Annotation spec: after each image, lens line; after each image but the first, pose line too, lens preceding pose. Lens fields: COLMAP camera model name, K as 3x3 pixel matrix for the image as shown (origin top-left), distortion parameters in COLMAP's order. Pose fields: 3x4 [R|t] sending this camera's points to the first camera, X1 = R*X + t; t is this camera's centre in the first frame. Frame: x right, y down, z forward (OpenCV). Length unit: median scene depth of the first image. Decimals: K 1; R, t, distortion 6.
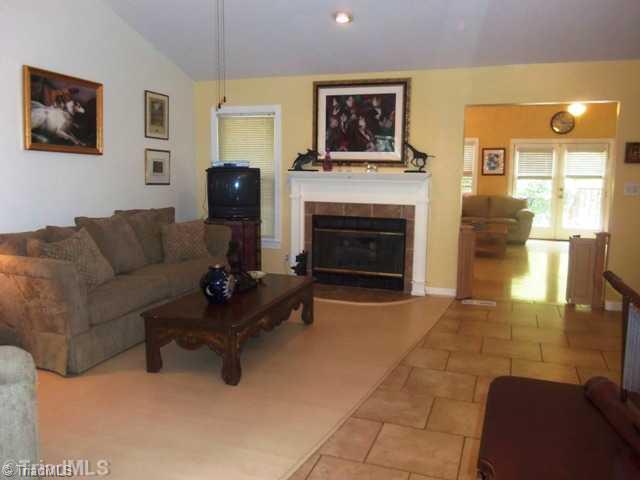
lens RADIAL K [[539.4, 0, 320.0], [0, 539.4, 240.0], [0, 0, 1]] dist [-0.004429, 0.005316]
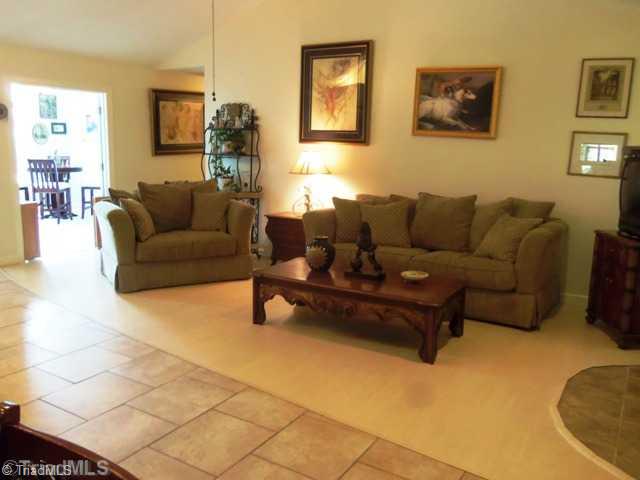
lens RADIAL K [[539.4, 0, 320.0], [0, 539.4, 240.0], [0, 0, 1]] dist [-0.004429, 0.005316]
pose [[-0.197060, 0.164661, -0.966465, 0.592224], [-0.158070, 0.967561, 0.197078, -0.110011], [0.967565, 0.191605, -0.164640, 0.800173]]
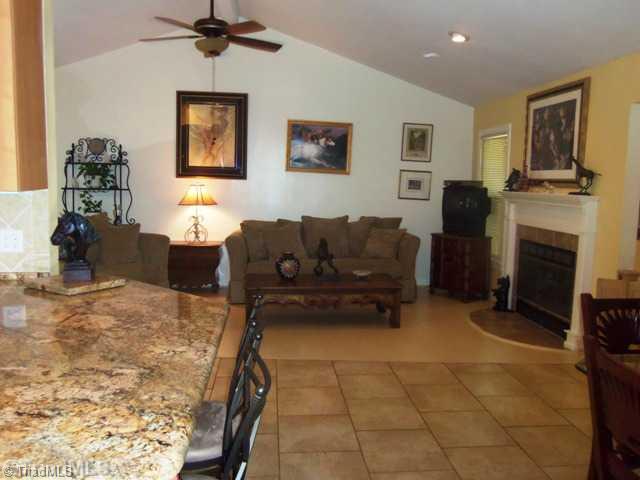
lens RADIAL K [[539.4, 0, 320.0], [0, 539.4, 240.0], [0, 0, 1]] dist [-0.004429, 0.005316]
pose [[0.426047, 0.103270, -0.898787, 0.739460], [-0.142585, 0.988712, 0.046013, -0.040598], [0.893394, 0.108550, 0.435963, 0.314741]]
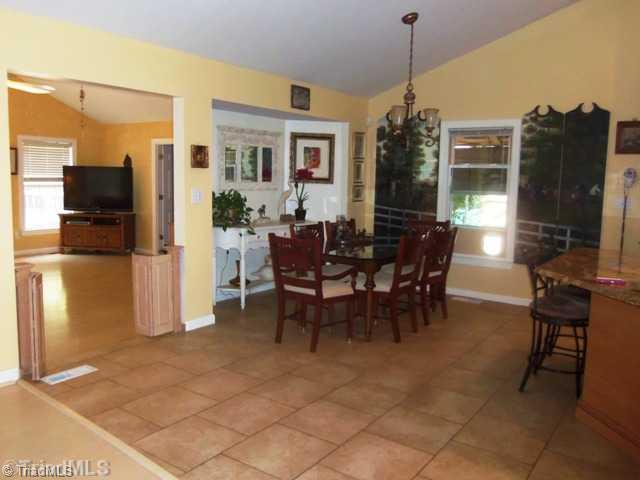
lens RADIAL K [[539.4, 0, 320.0], [0, 539.4, 240.0], [0, 0, 1]] dist [-0.004429, 0.005316]
pose [[0.258166, -0.118605, 0.958793, -0.227504], [0.113558, 0.989281, 0.091799, -0.070003], [-0.959403, 0.085179, 0.268867, 0.494301]]
